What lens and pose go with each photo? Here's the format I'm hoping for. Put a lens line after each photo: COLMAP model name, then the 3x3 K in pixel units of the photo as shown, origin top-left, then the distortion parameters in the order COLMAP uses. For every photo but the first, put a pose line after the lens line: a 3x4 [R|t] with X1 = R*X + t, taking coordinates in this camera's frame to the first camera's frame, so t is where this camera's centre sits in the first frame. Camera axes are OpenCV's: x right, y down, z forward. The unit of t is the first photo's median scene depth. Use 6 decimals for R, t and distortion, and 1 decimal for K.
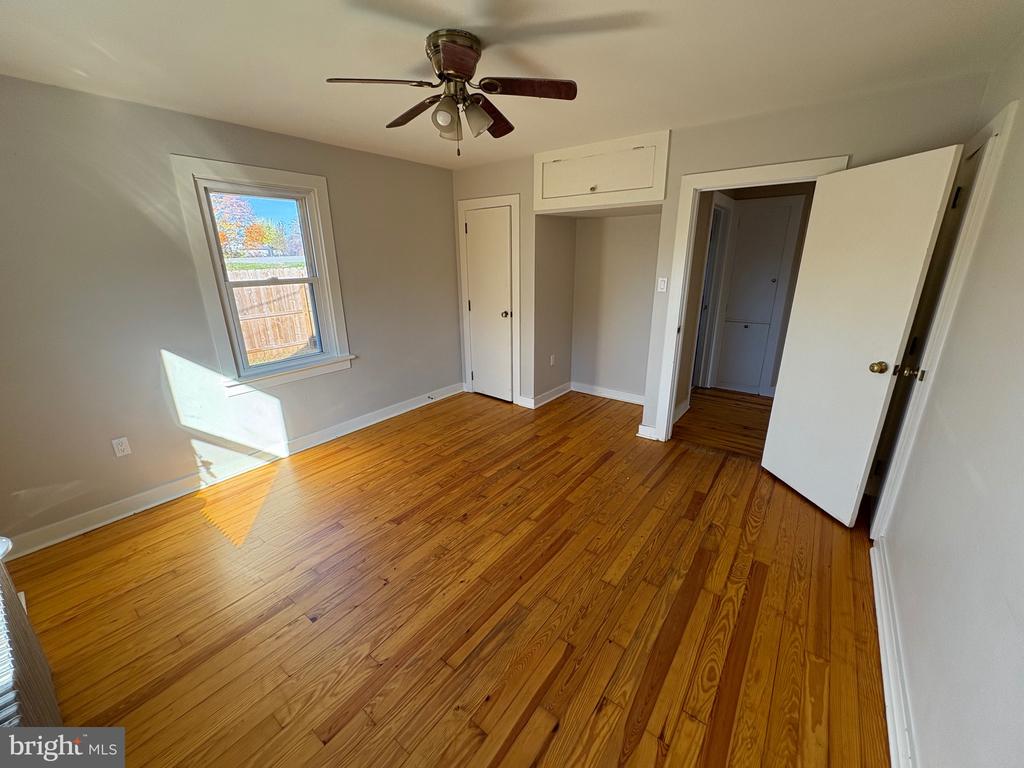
lens RADIAL K [[406.7, 0, 511.2], [0, 406.7, 382.9], [0, 0, 1]] dist [-0.002191, 0.000315]
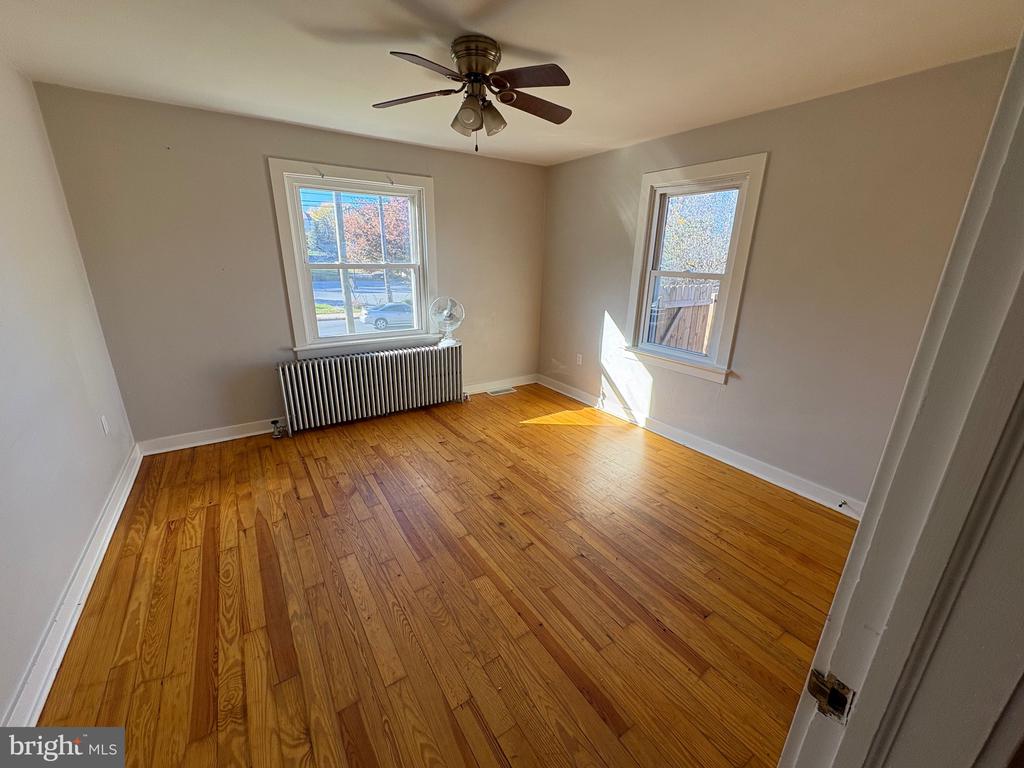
lens RADIAL K [[406.7, 0, 511.2], [0, 406.7, 382.9], [0, 0, 1]] dist [-0.002191, 0.000315]
pose [[-0.321355, 0.291129, -0.901096, 0.767847], [-0.298212, 0.872040, 0.388092, -0.360417], [0.898777, 0.393433, -0.193416, 1.181075]]
